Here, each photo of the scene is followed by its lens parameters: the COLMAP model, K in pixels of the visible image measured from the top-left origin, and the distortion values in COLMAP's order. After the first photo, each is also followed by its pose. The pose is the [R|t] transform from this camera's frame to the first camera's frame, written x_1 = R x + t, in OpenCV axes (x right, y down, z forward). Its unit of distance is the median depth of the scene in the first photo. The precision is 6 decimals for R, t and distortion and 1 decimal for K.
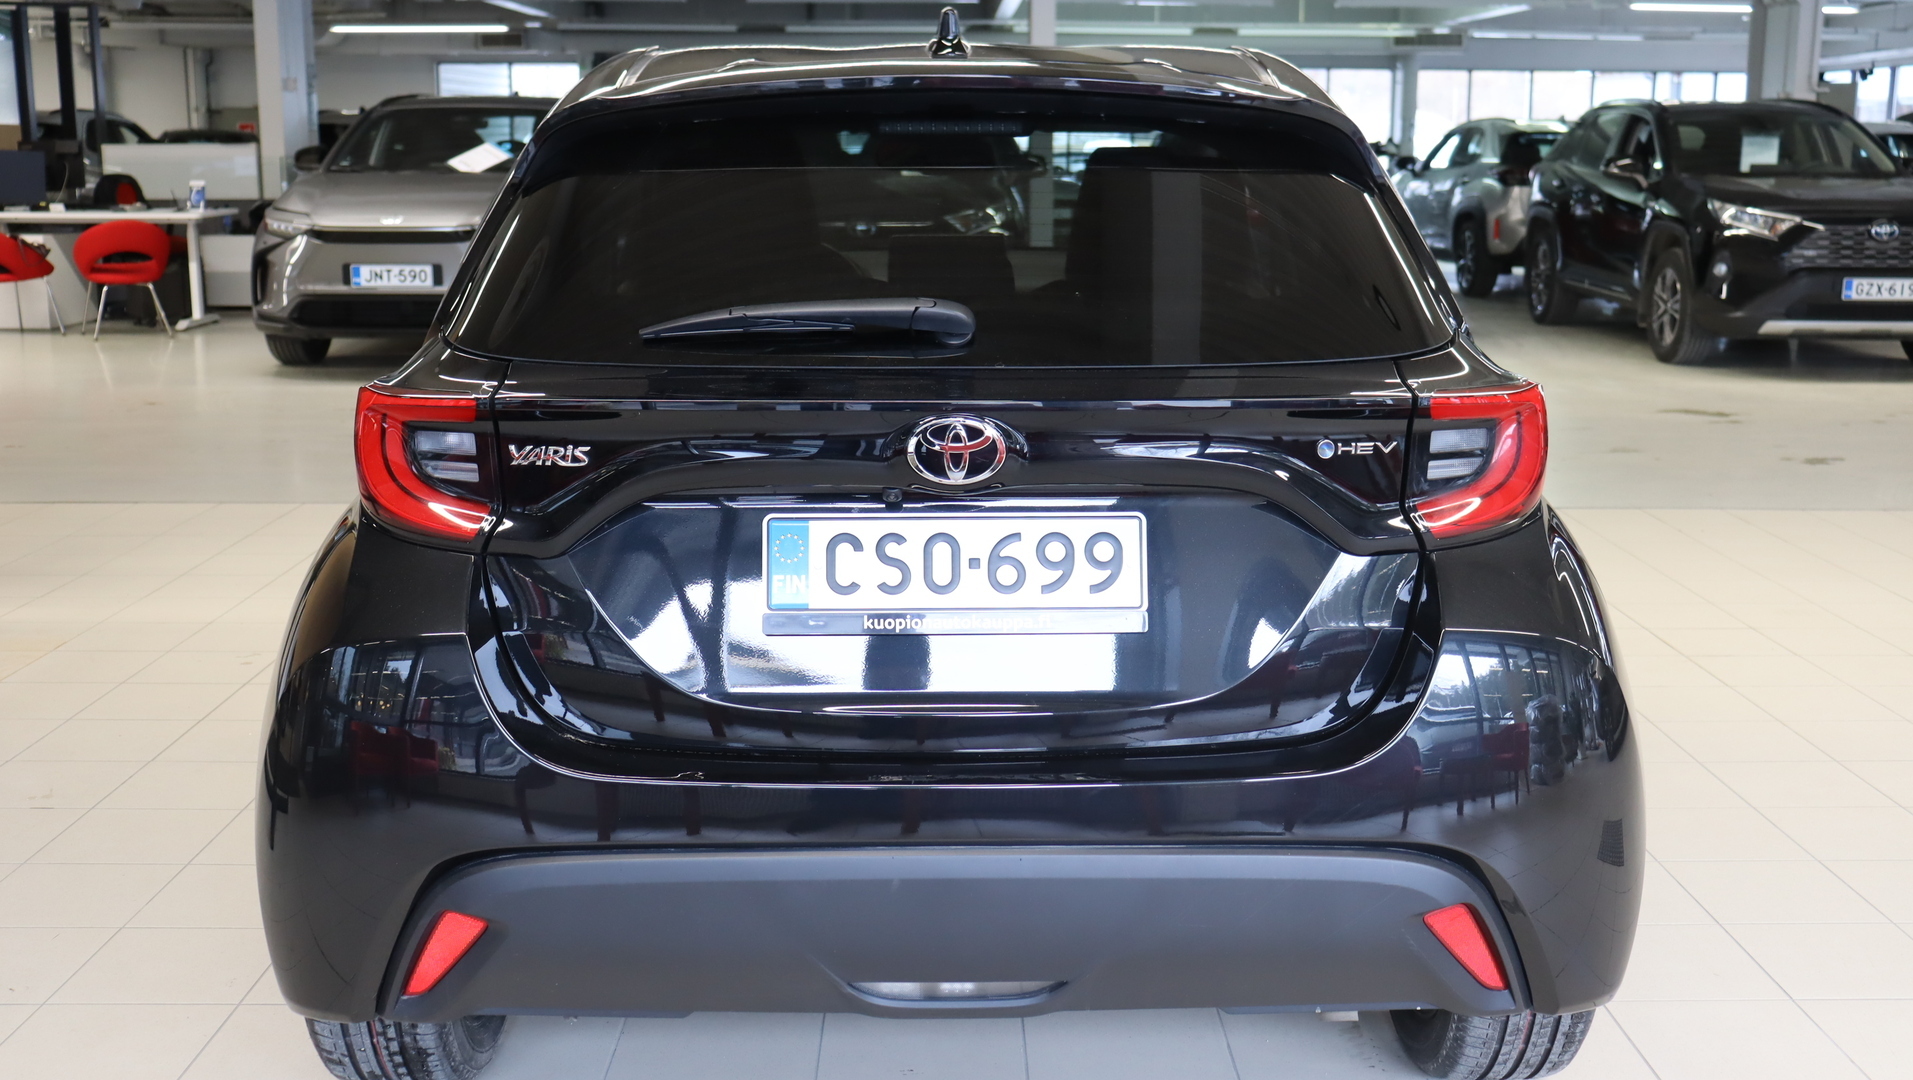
lens RADIAL K [[1988.9, 0, 956.5], [0, 1988.9, 540.0], [0, 0, 1]] dist [-0.106224, -0.006136]
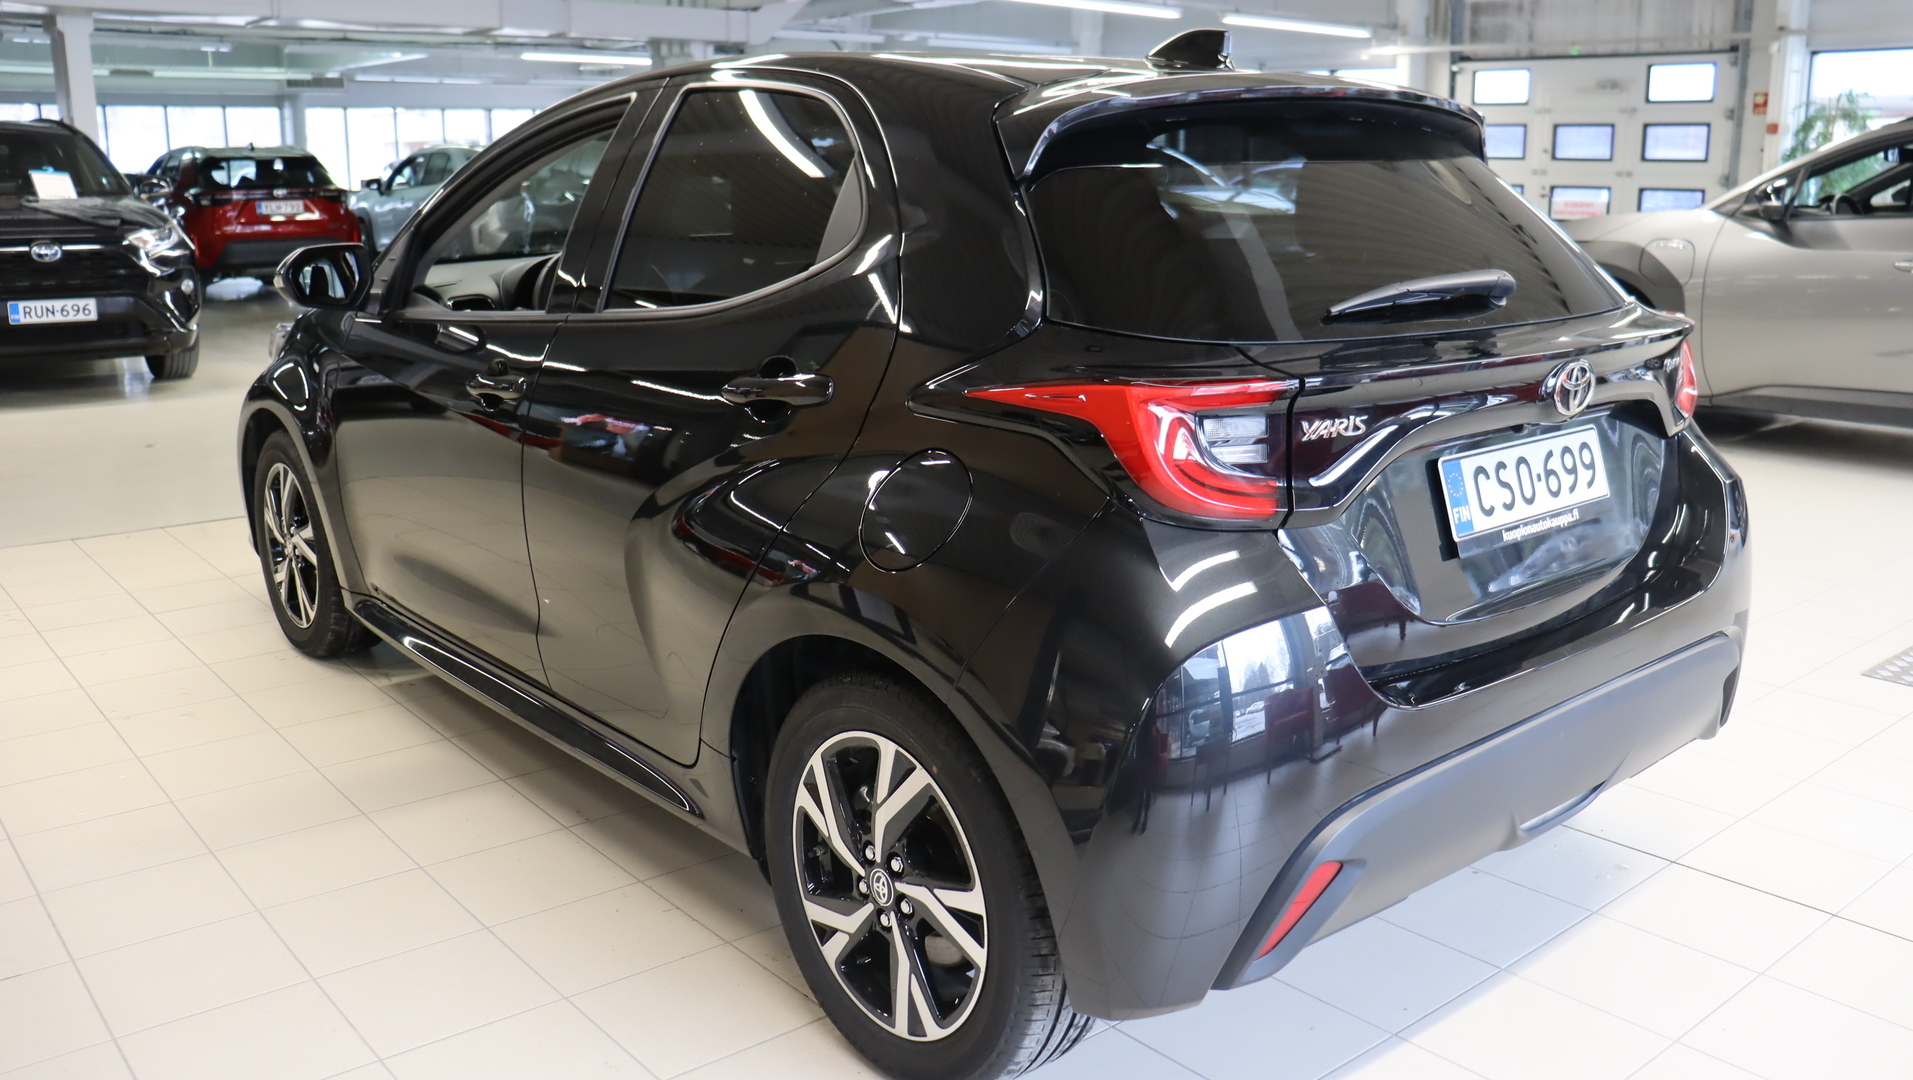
lens RADIAL K [[1526.0, 0, 956.5], [0, 1526.0, 540.0], [0, 0, 1]] dist [-0.062283, 0.009124]
pose [[0.768967, -0.152745, 0.620773, -0.876806], [0.127020, 0.988182, 0.085805, -0.078519], [-0.626543, 0.012869, 0.779281, 0.482475]]
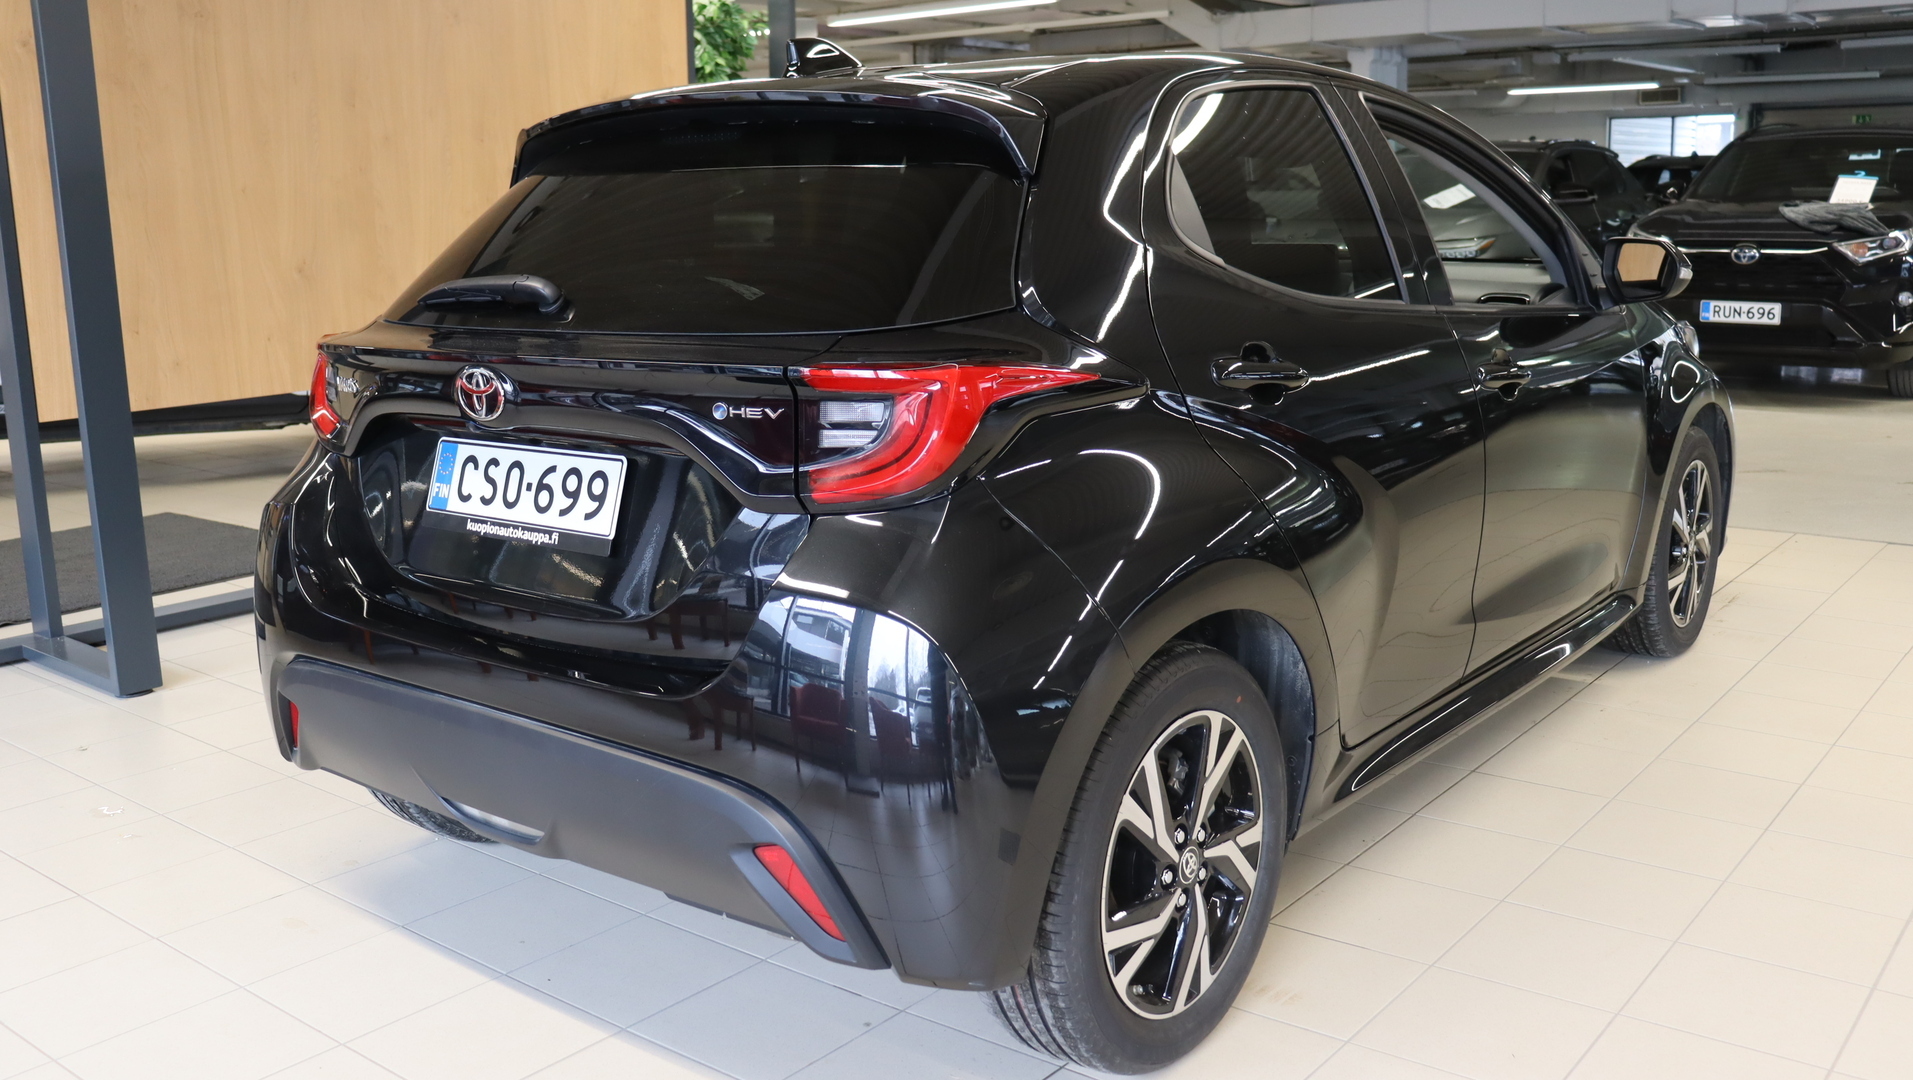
lens RADIAL K [[1660.1, 0, 961.0], [0, 1660.1, 452.8], [0, 0, 1]] dist [-0.053293, 0.004011]
pose [[0.771478, 0.072029, -0.632165, 0.871760], [-0.099502, 0.995005, -0.008058, -0.028362], [0.628427, 0.069118, 0.774792, 0.363275]]
